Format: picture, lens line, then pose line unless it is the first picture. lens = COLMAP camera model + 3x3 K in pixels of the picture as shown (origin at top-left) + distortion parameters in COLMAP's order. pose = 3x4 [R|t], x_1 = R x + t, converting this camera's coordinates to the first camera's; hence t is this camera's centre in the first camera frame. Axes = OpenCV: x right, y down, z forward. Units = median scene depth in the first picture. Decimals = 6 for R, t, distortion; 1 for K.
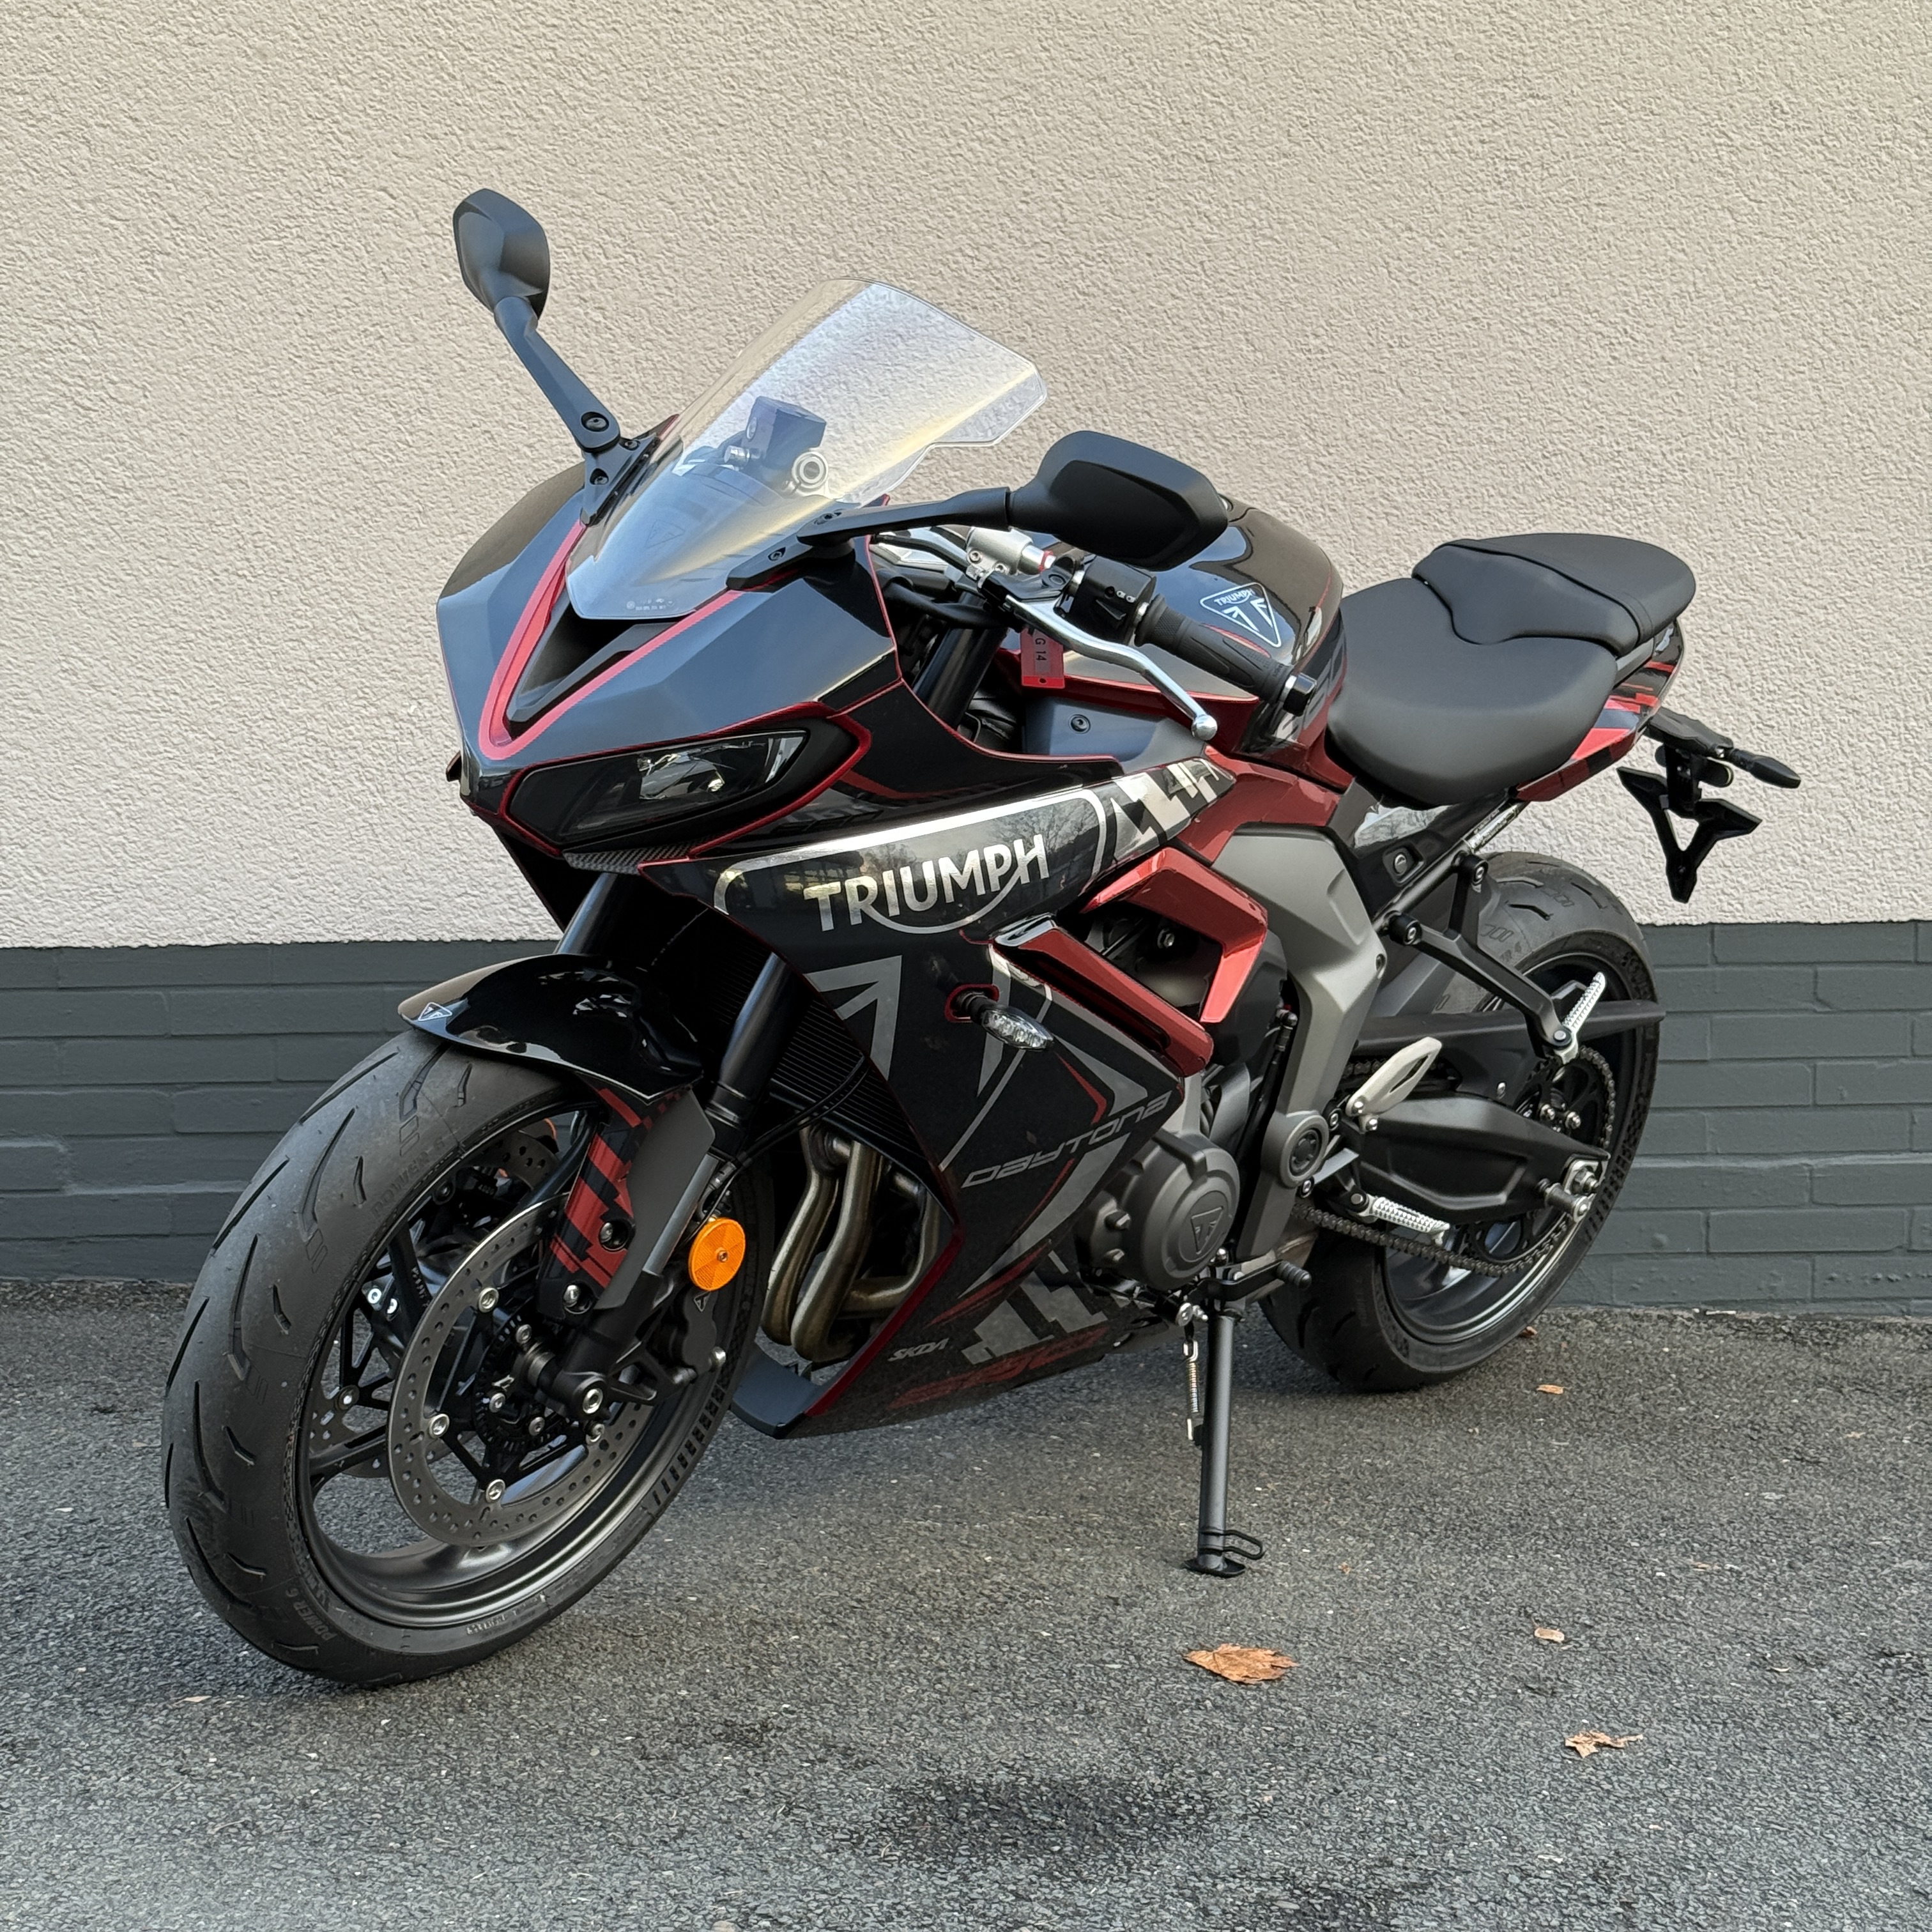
lens RADIAL K [[3597.0, 0, 955.0], [0, 3597.0, 966.2], [0, 0, 1]] dist [0.119925, 0.000000]
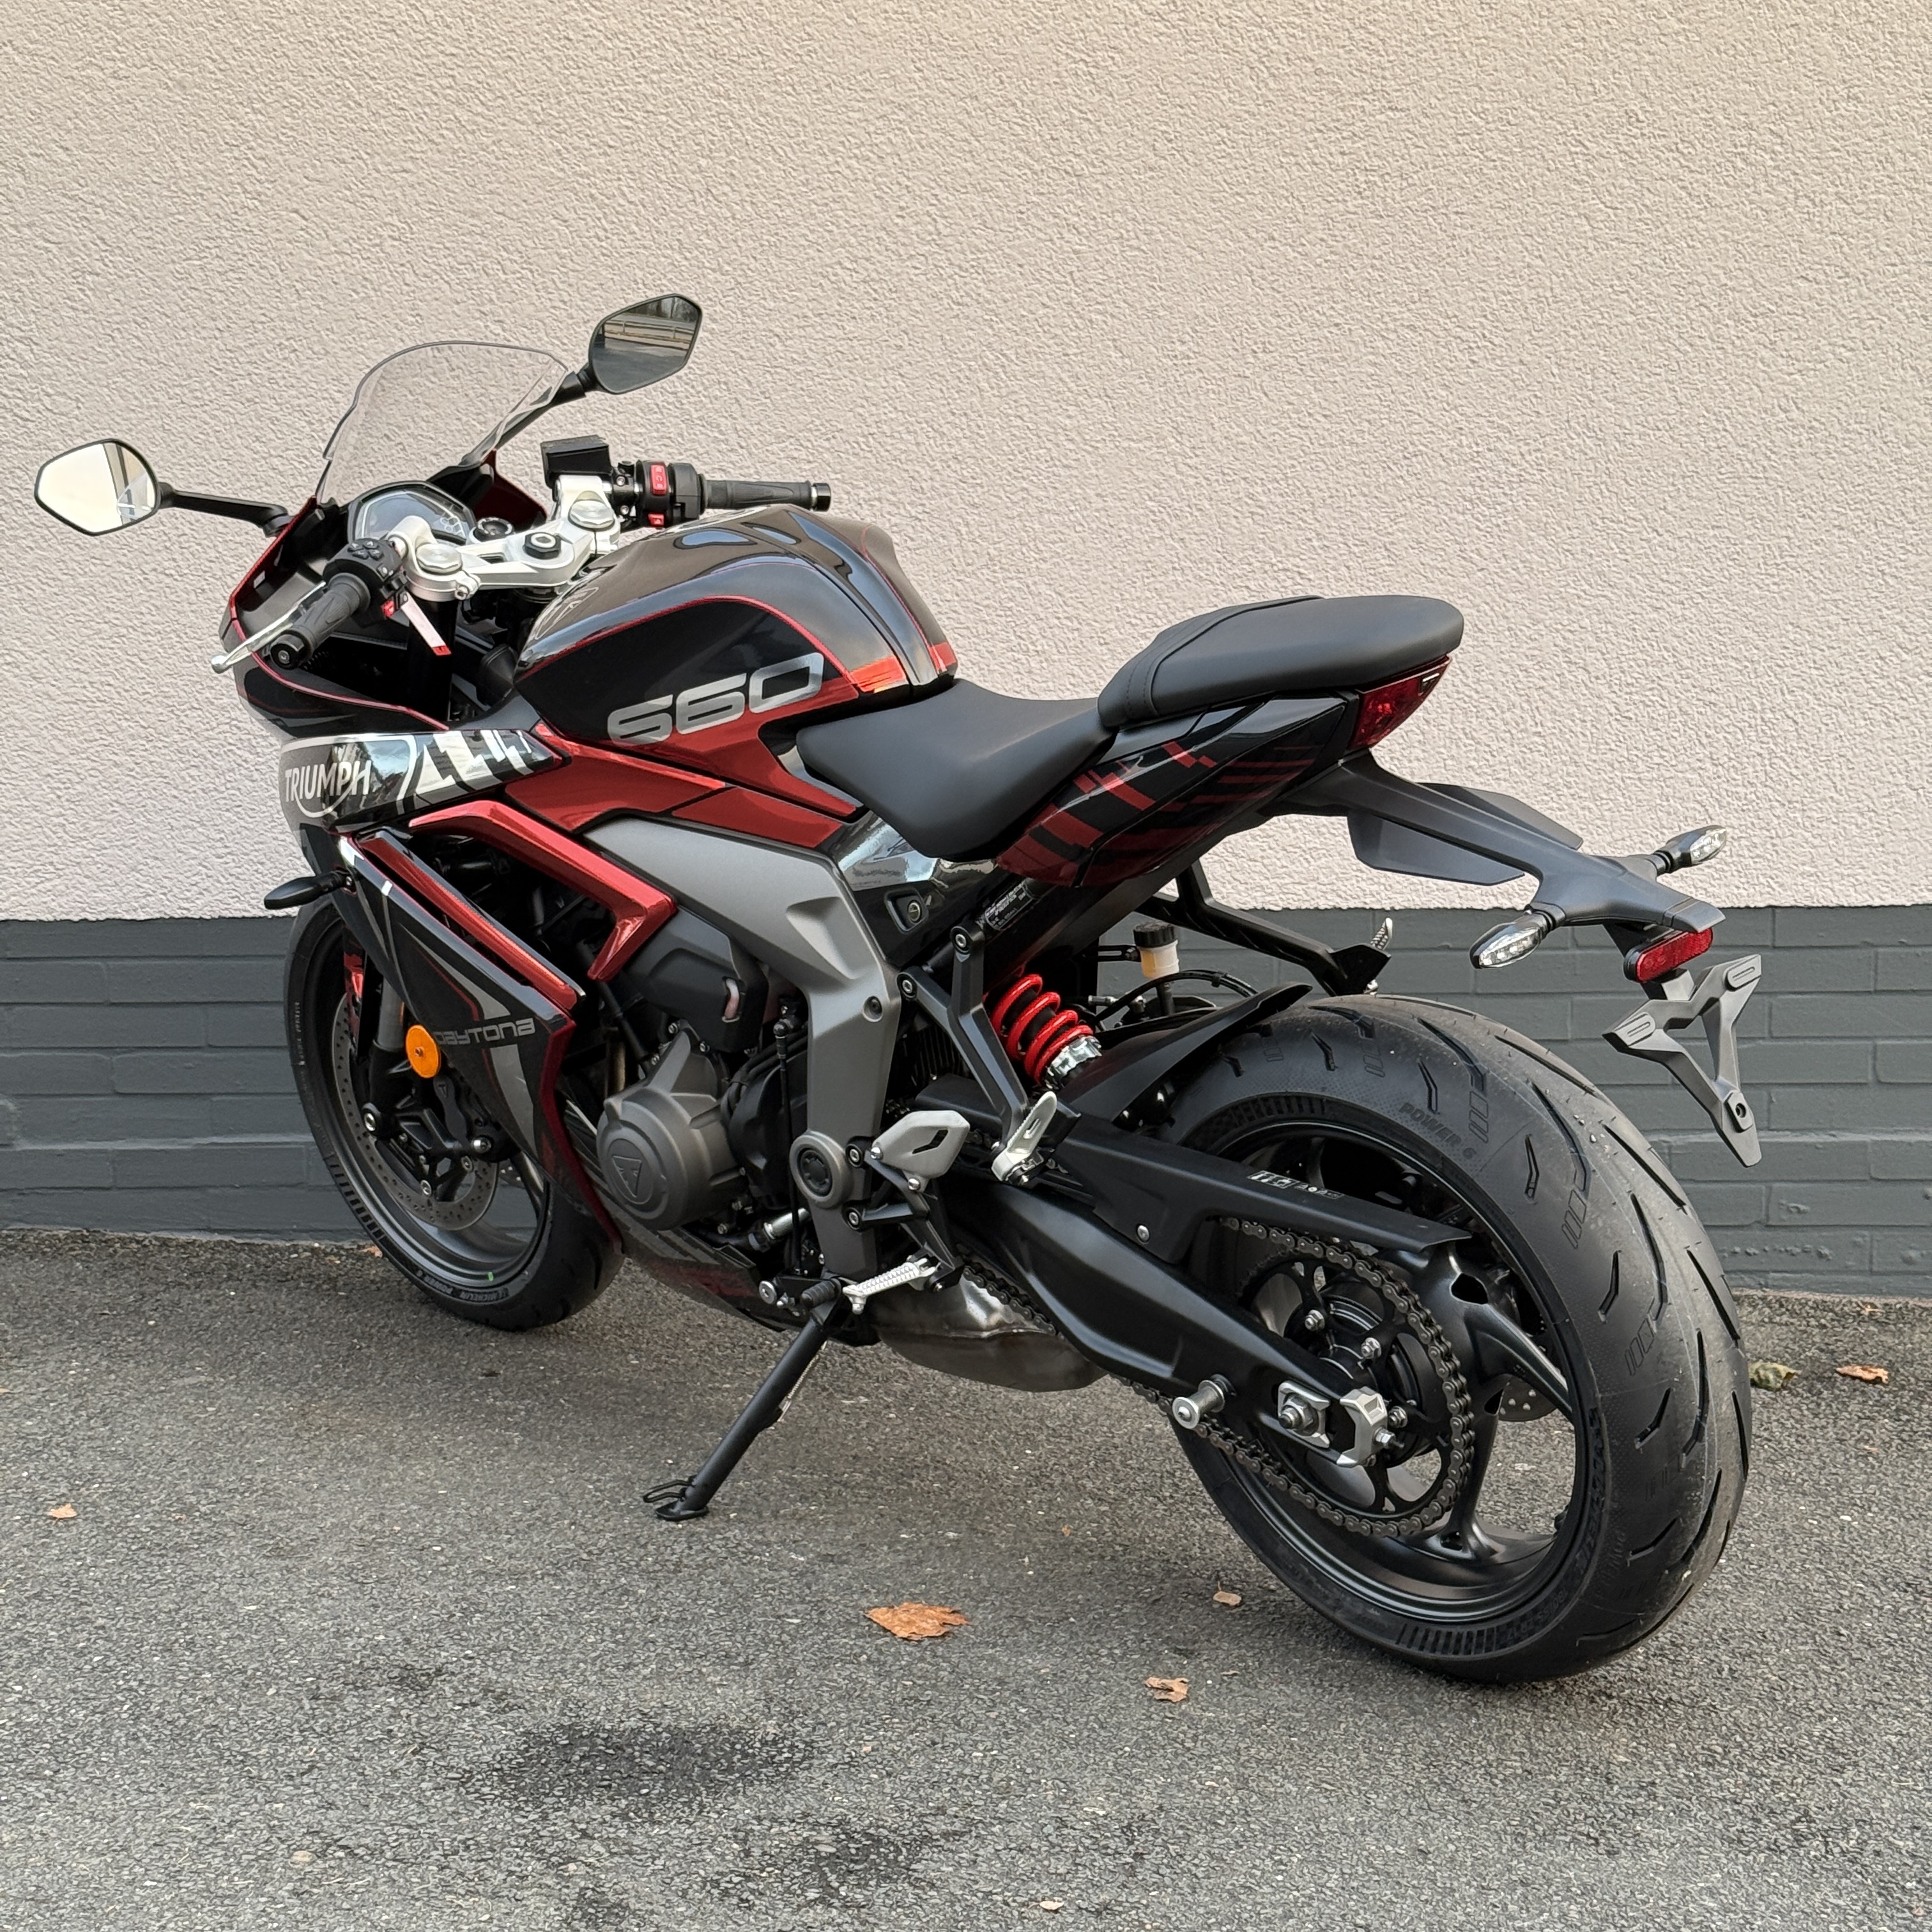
lens RADIAL K [[3597.0, 0, 955.6], [0, 3597.0, 973.3], [0, 0, 1]] dist [0.119925, 0.000000]
pose [[0.995485, 0.009187, -0.094473, 0.136561], [-0.006574, 0.999588, 0.027933, -0.021662], [0.094690, -0.027186, 0.995136, -0.046655]]
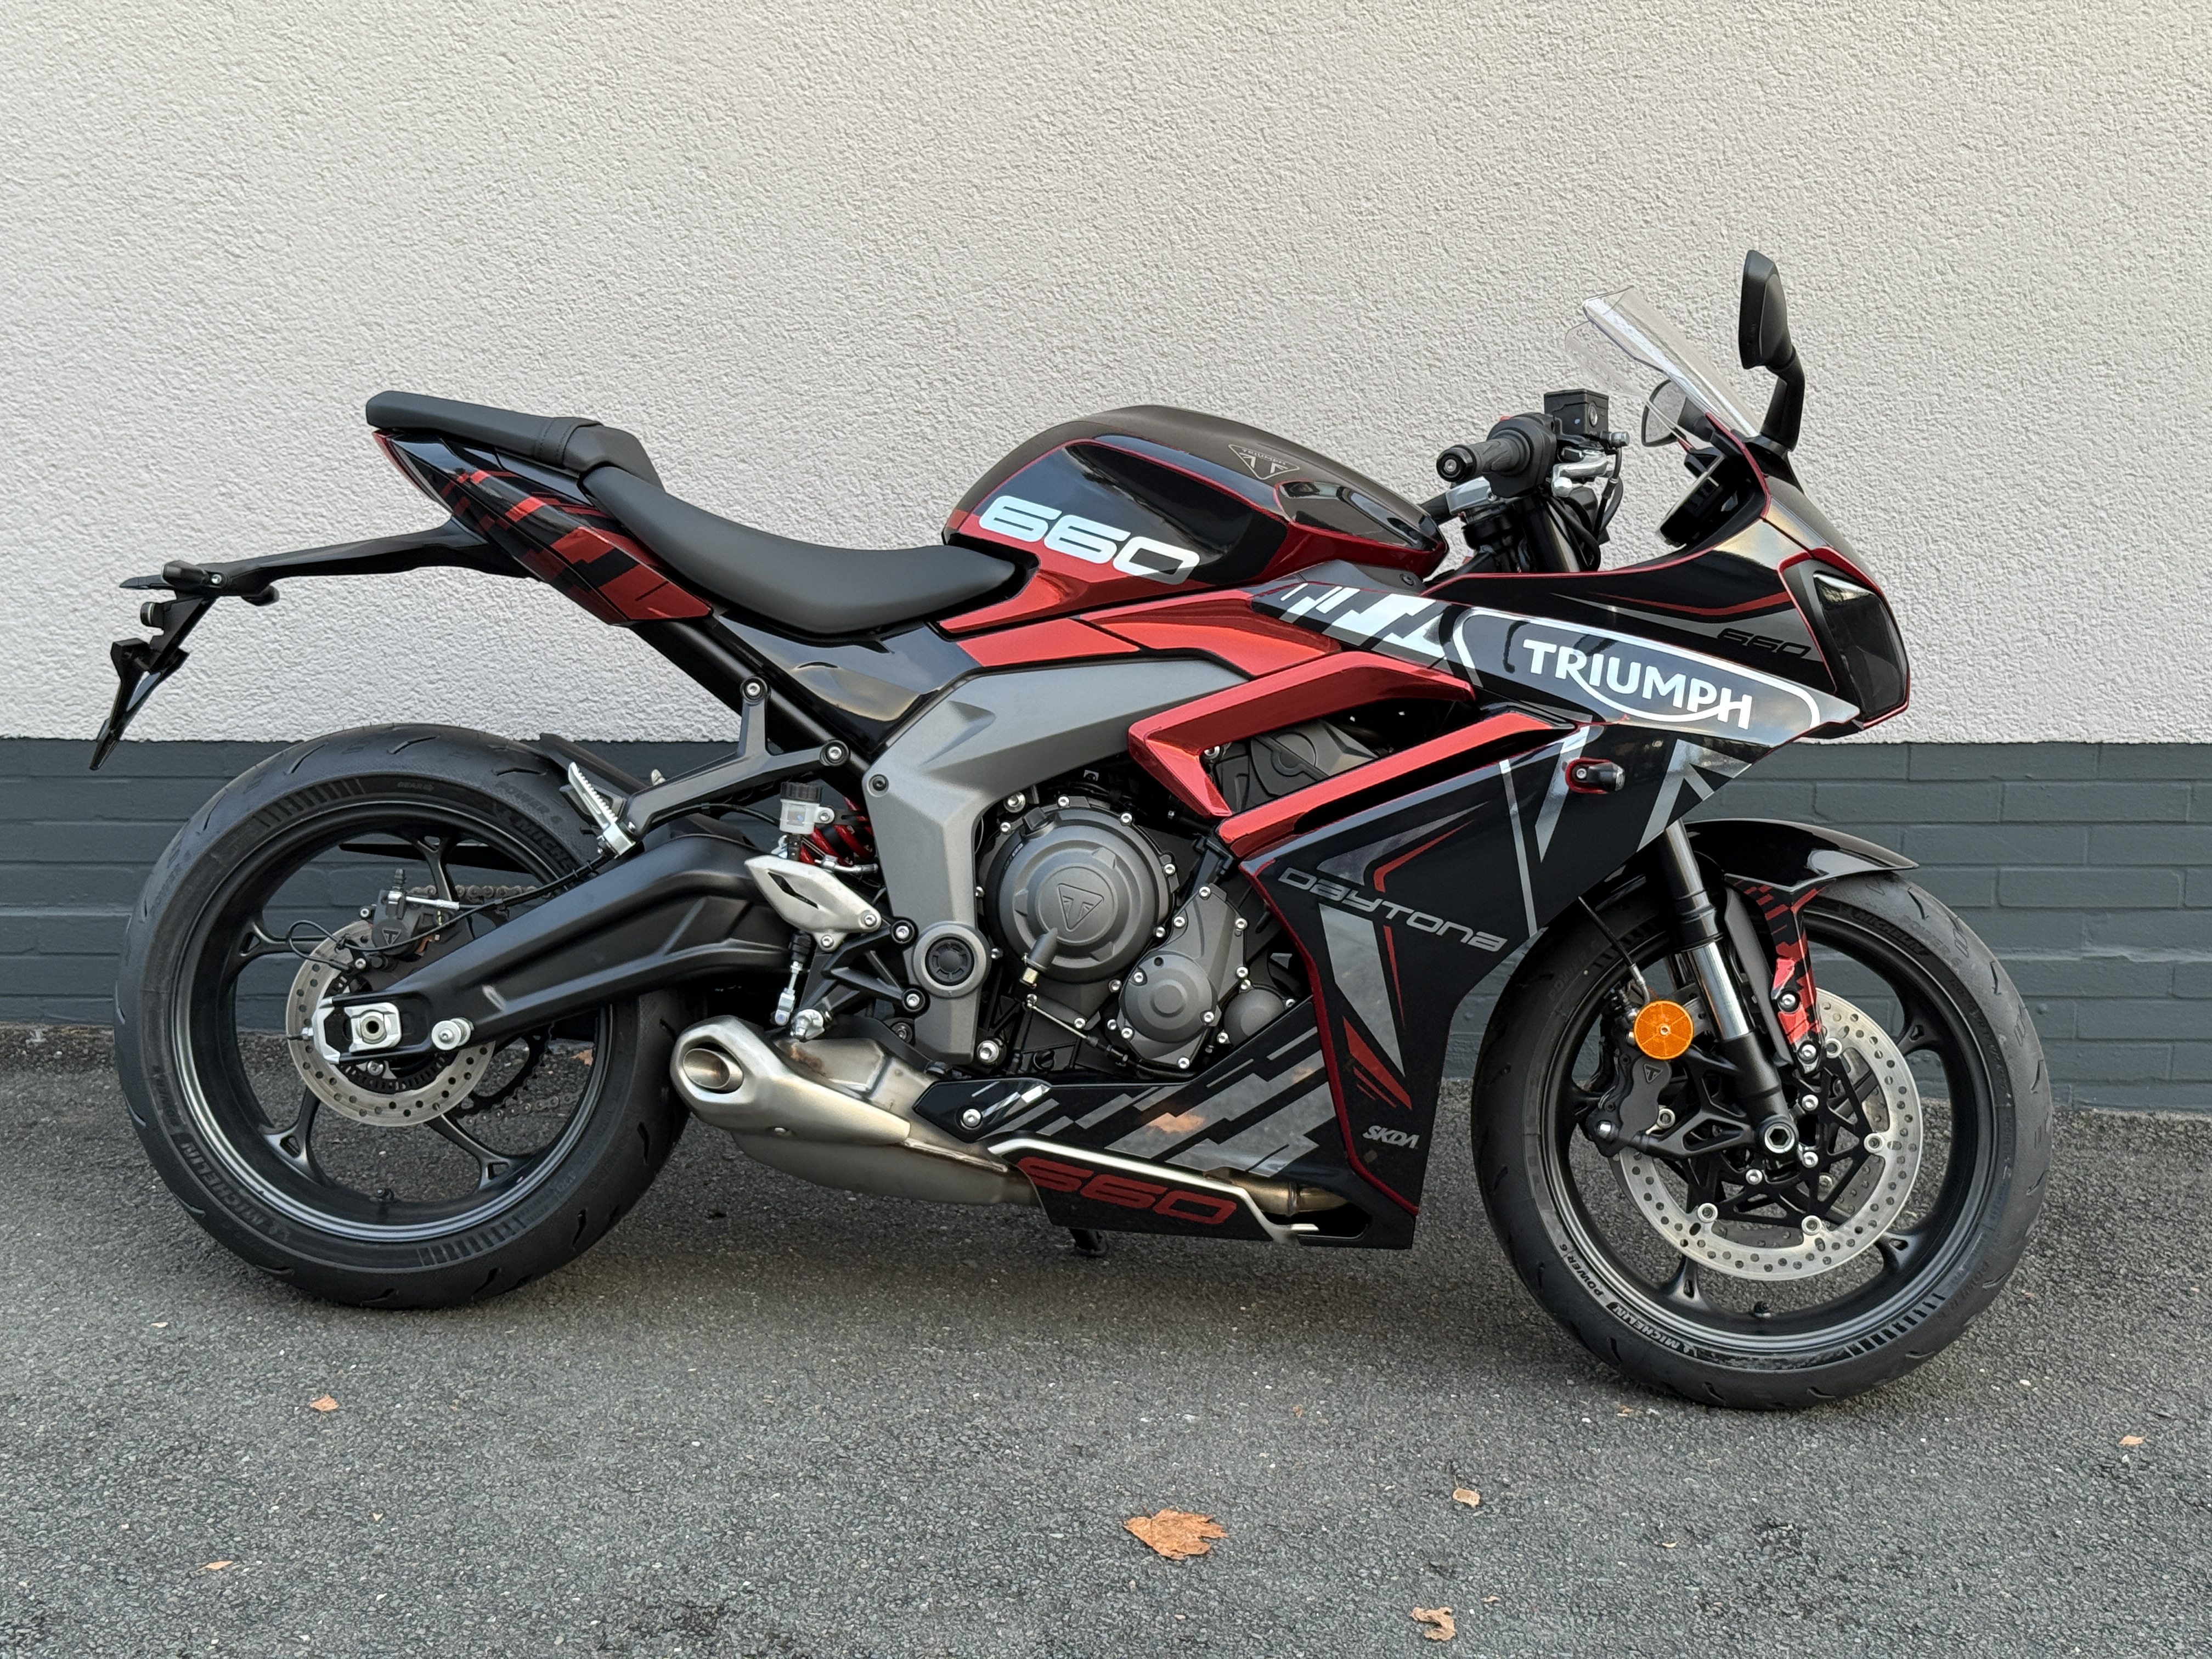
lens RADIAL K [[3095.2, 0, 1101.1], [0, 3095.2, 836.4], [0, 0, 1]] dist [0.109590, 0.000000]
pose [[0.998671, 0.022434, -0.046406, 0.068752], [-0.016991, 0.993273, 0.114543, -0.091642], [0.048663, -0.113603, 0.992334, 0.054622]]
